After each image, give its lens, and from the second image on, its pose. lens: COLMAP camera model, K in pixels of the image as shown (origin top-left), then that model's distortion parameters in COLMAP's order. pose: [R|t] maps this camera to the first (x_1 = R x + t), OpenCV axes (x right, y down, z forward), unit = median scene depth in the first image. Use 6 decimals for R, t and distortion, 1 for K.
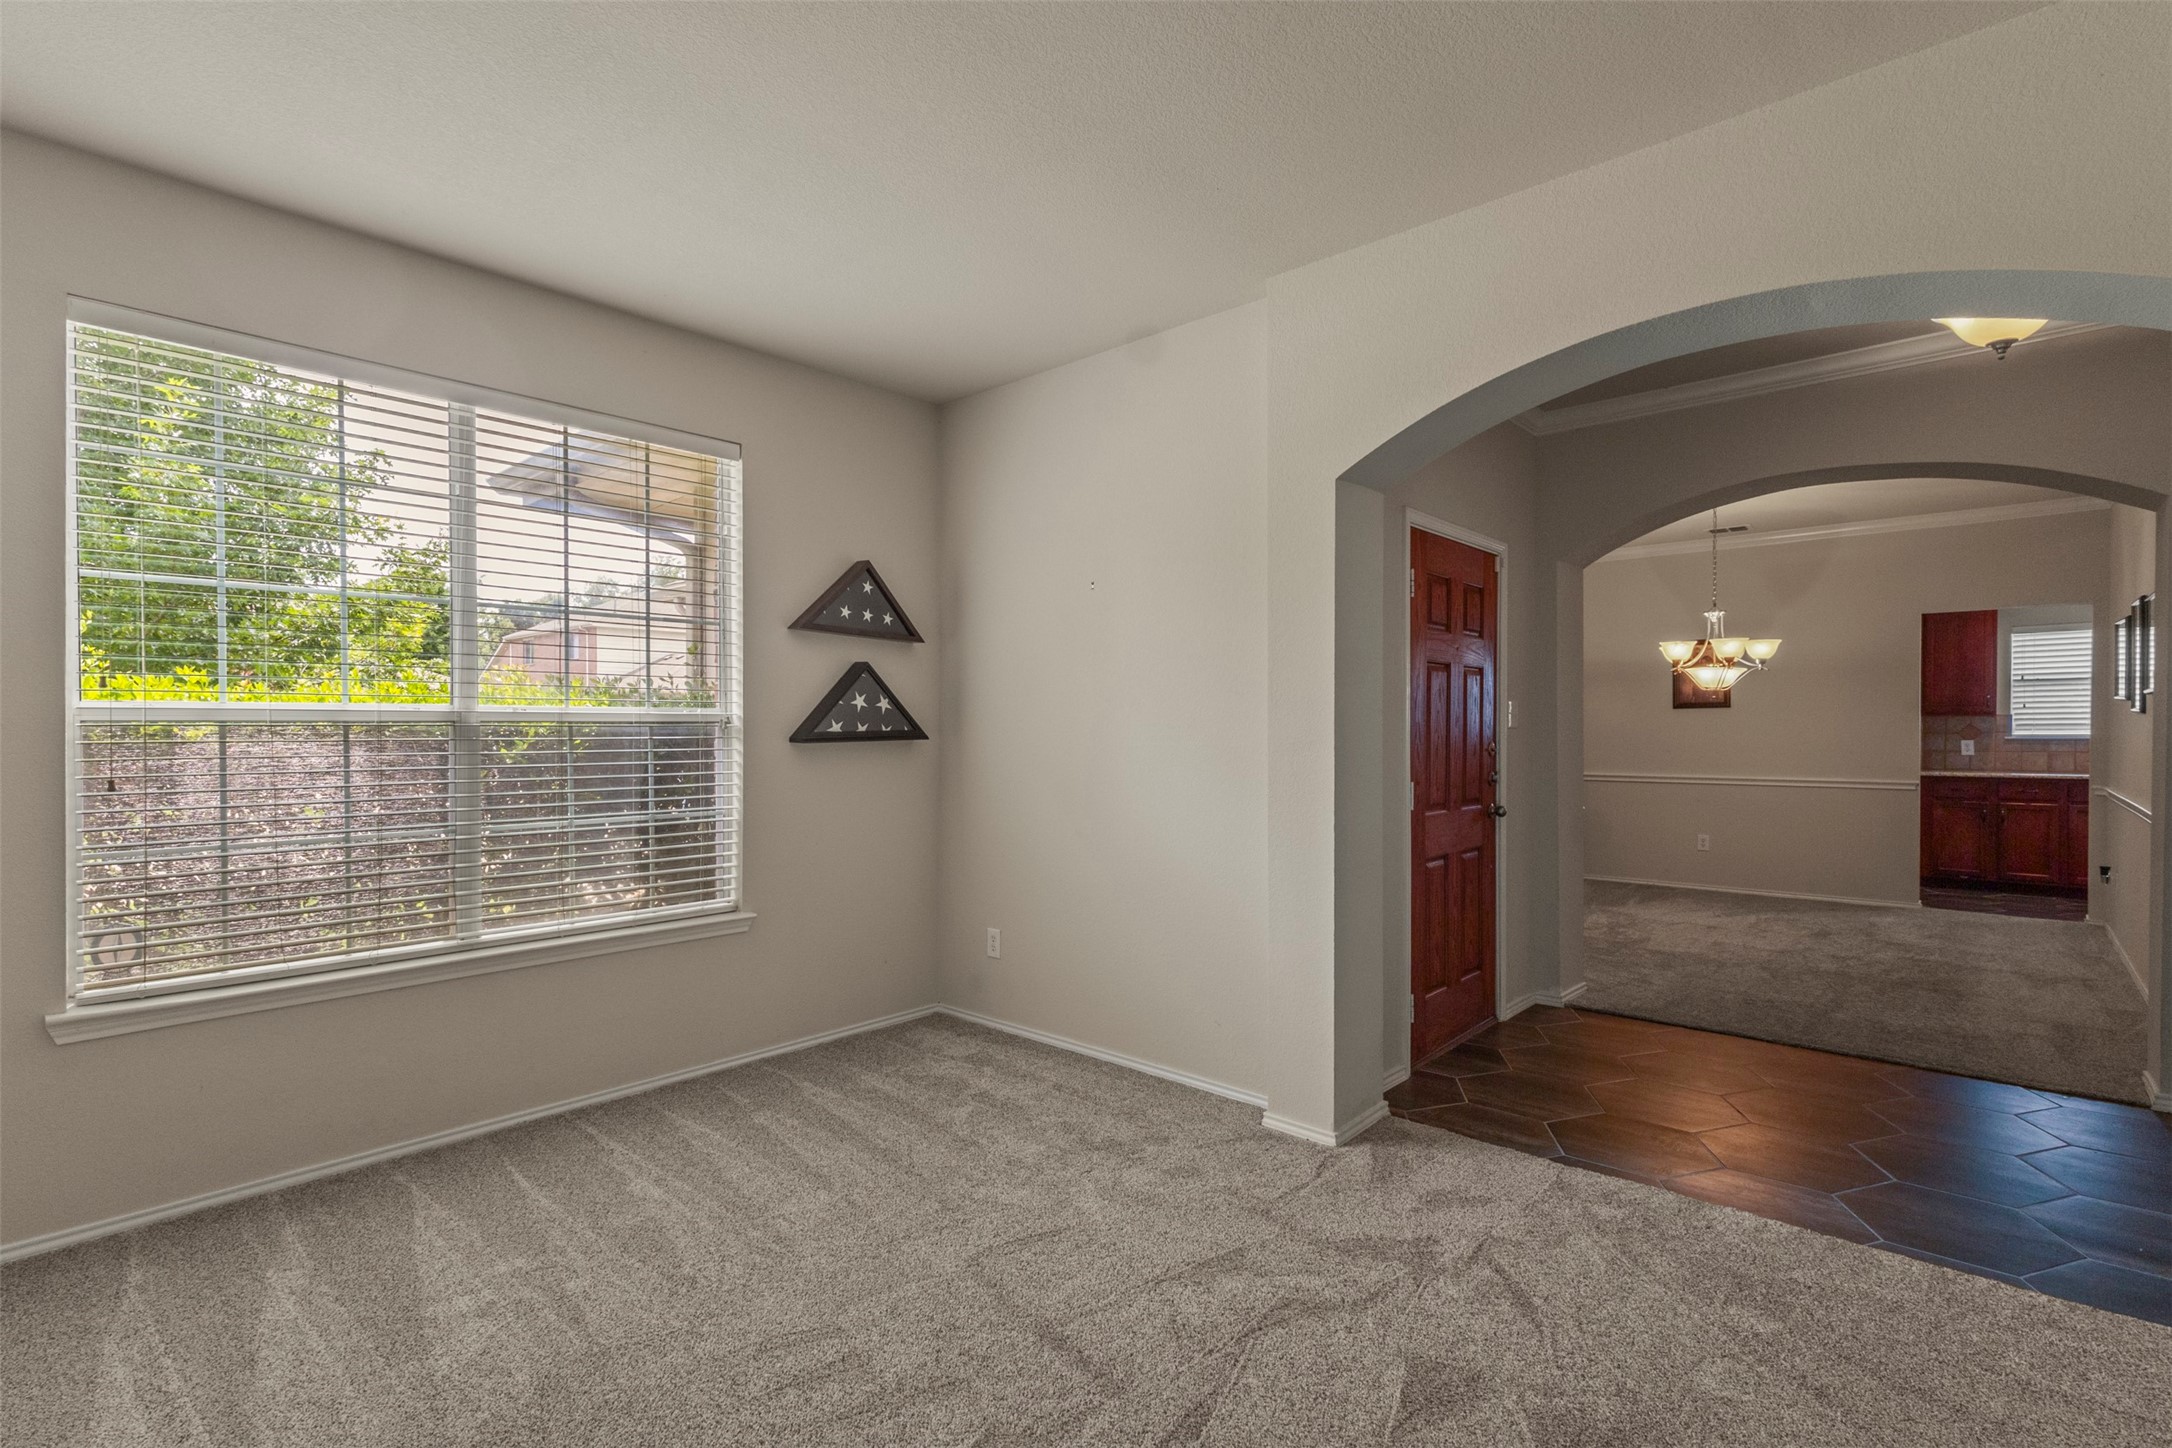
lens RADIAL K [[1006.2, 0, 1093.2], [0, 1006.2, 722.6], [0, 0, 1]] dist [0.003497, -0.001065]
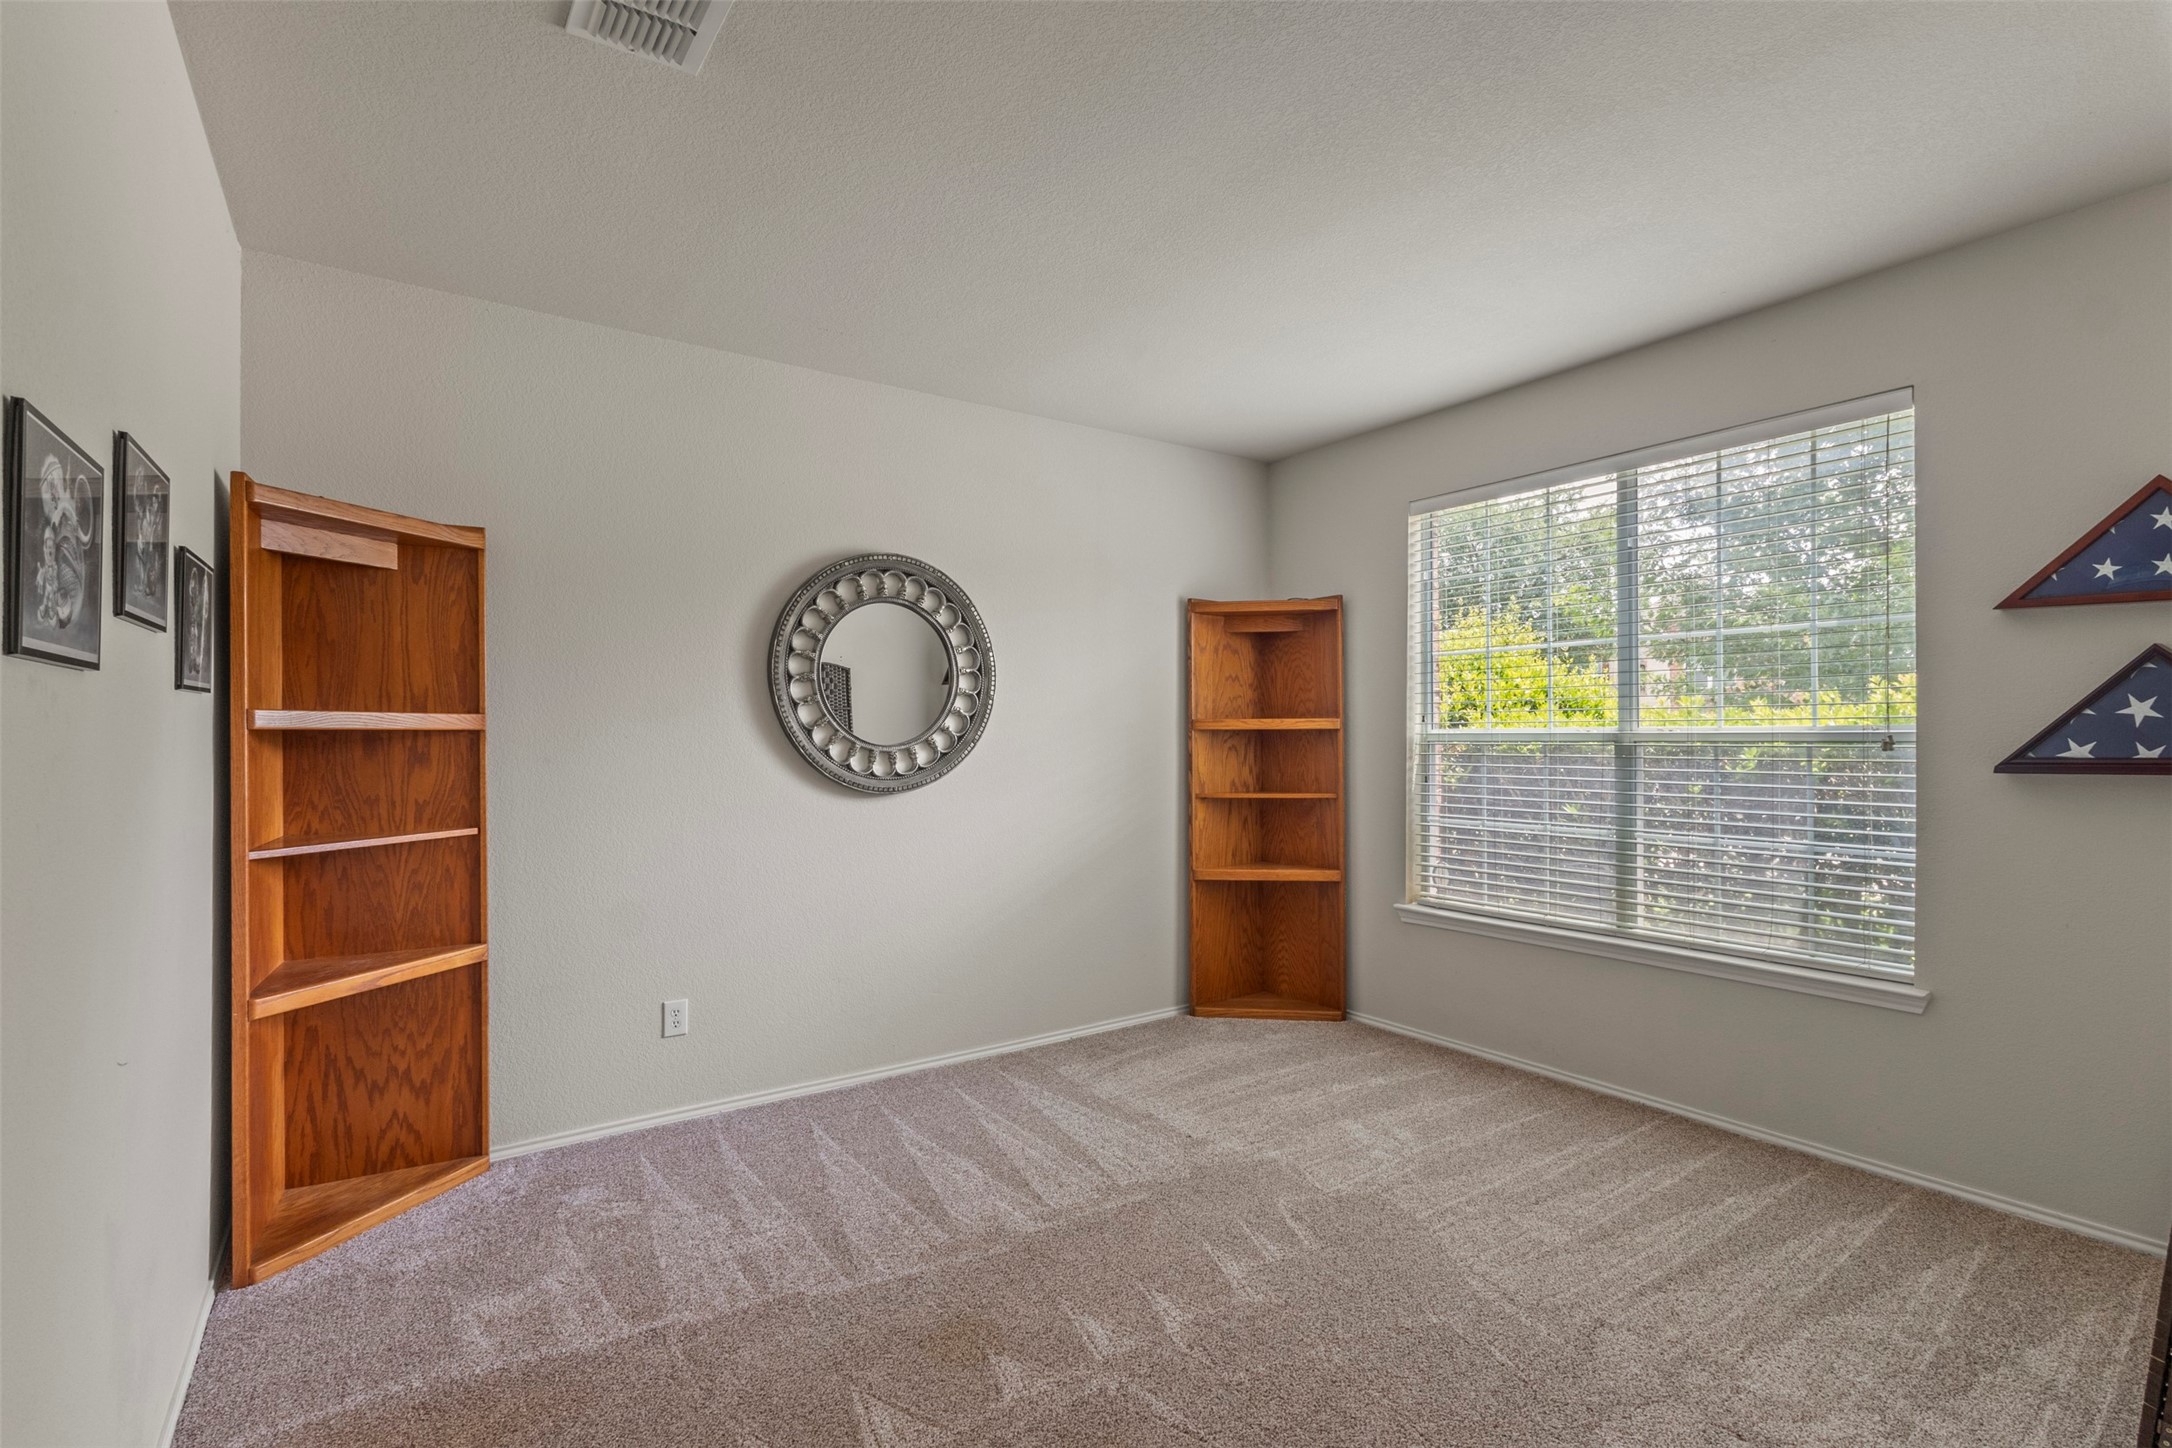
lens RADIAL K [[1006.2, 0, 1093.2], [0, 1006.2, 722.6], [0, 0, 1]] dist [0.003497, -0.001065]
pose [[-0.230457, -0.013280, -0.972992, 0.593323], [0.006104, 0.999867, -0.015093, -0.008839], [0.973063, -0.009417, -0.230345, 0.604135]]
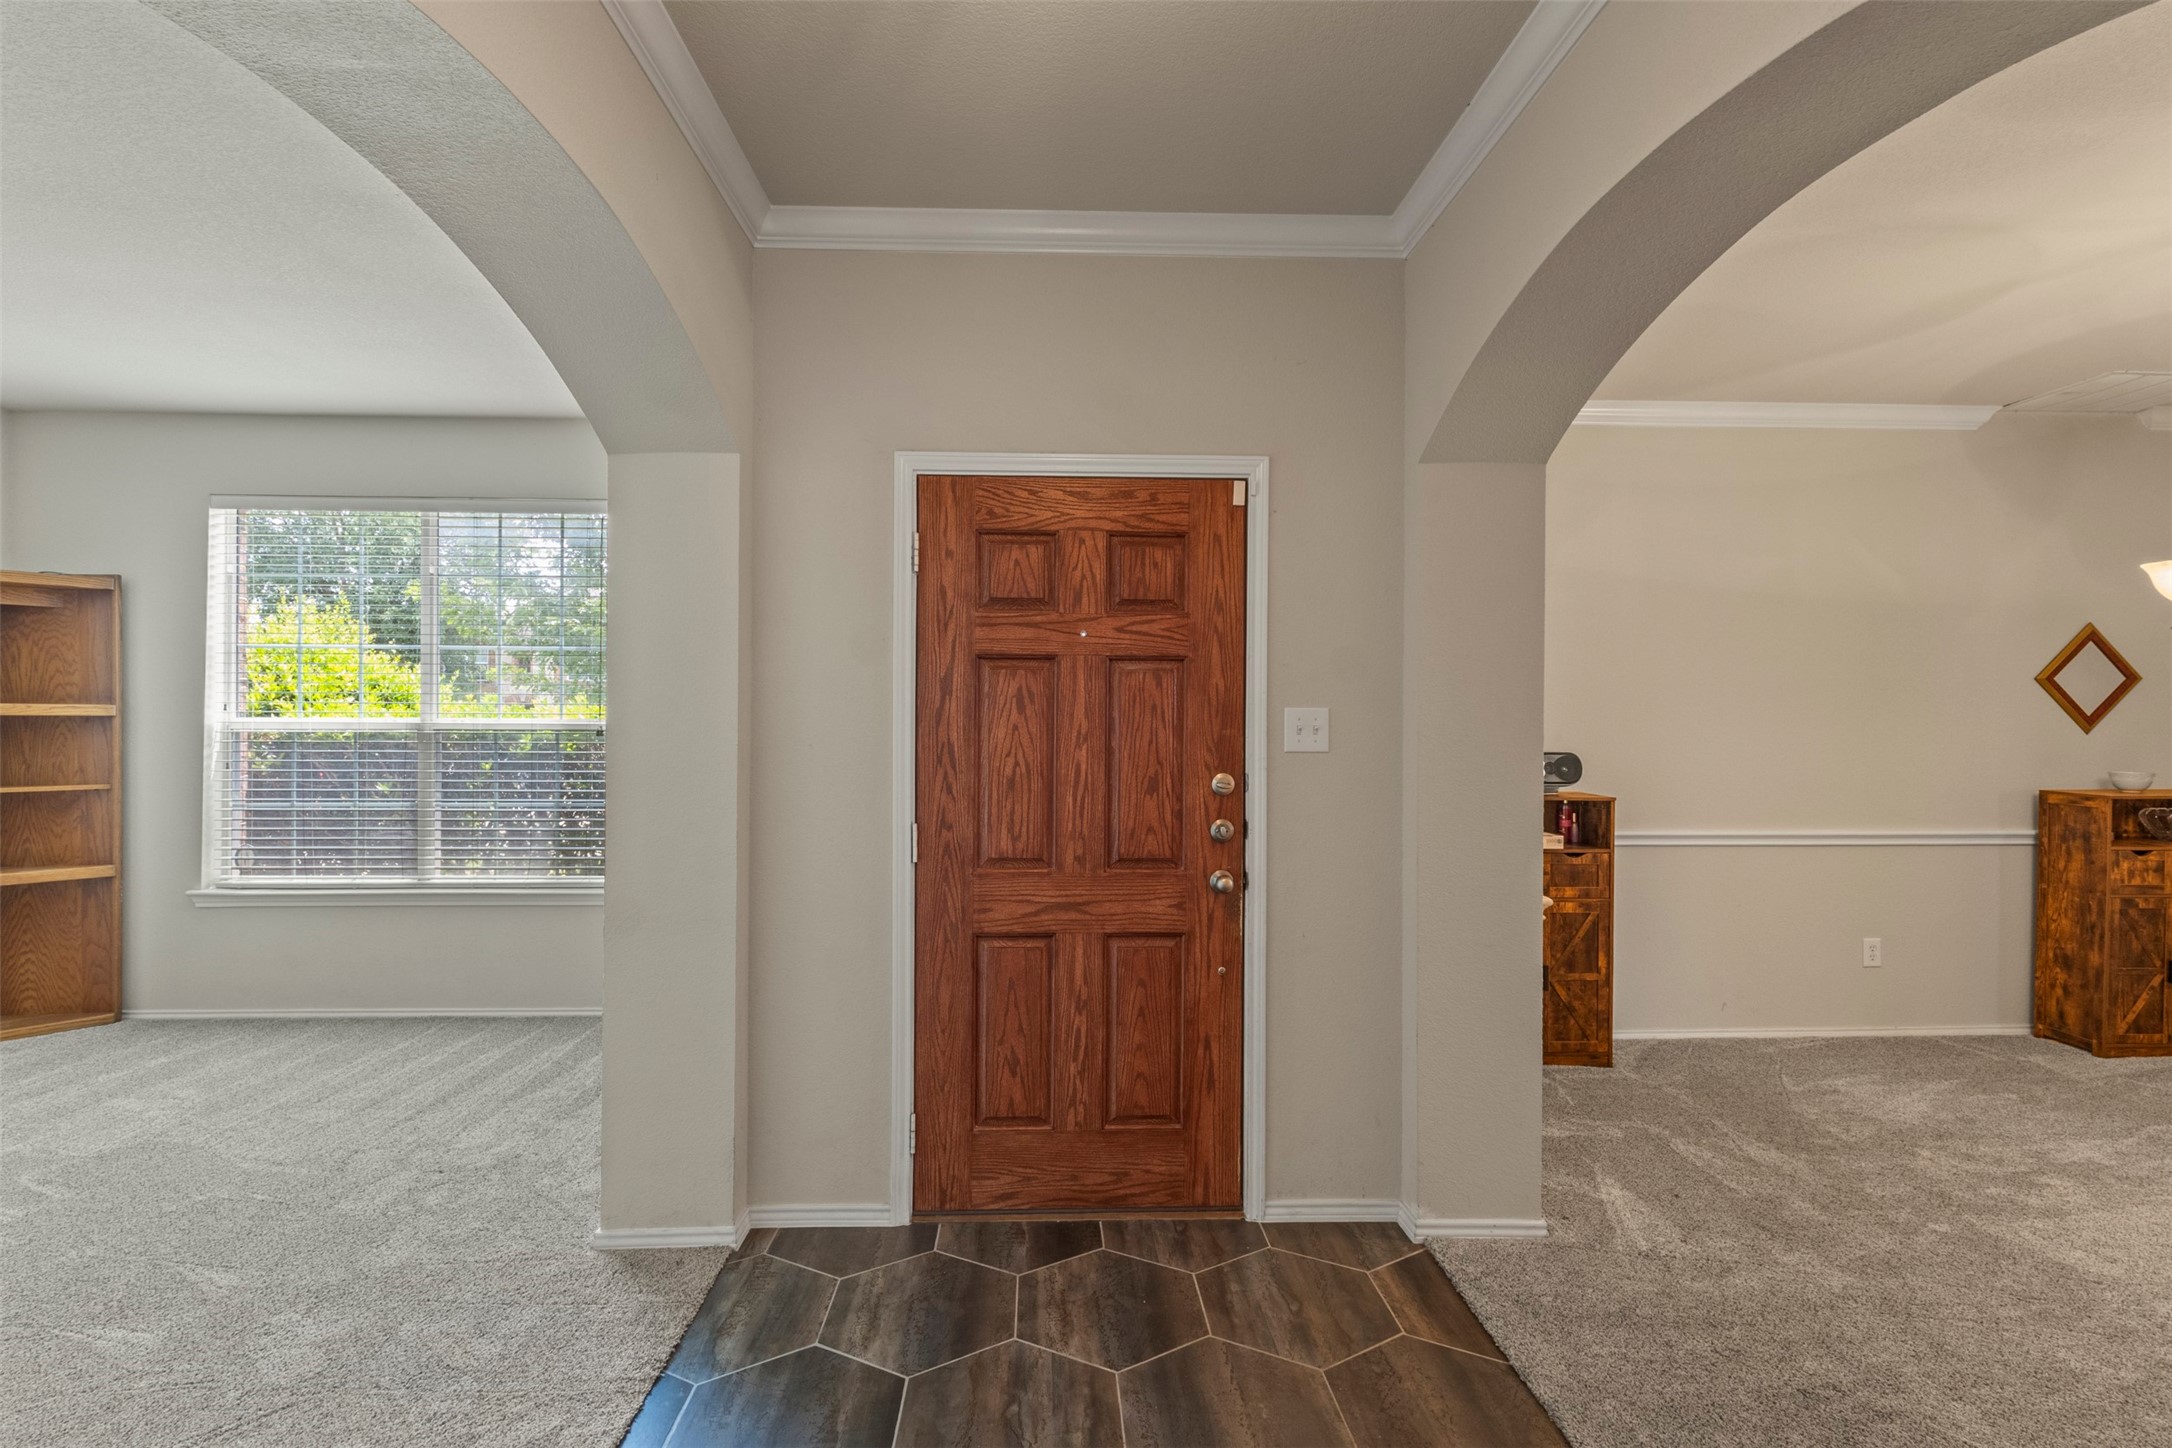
lens RADIAL K [[1006.2, 0, 1093.2], [0, 1006.2, 722.6], [0, 0, 1]] dist [0.003497, -0.001065]
pose [[0.694013, 0.002582, -0.719958, 0.971657], [-0.001698, 0.999997, 0.001950, -0.014525], [0.719960, -0.000130, 0.694015, 0.618697]]
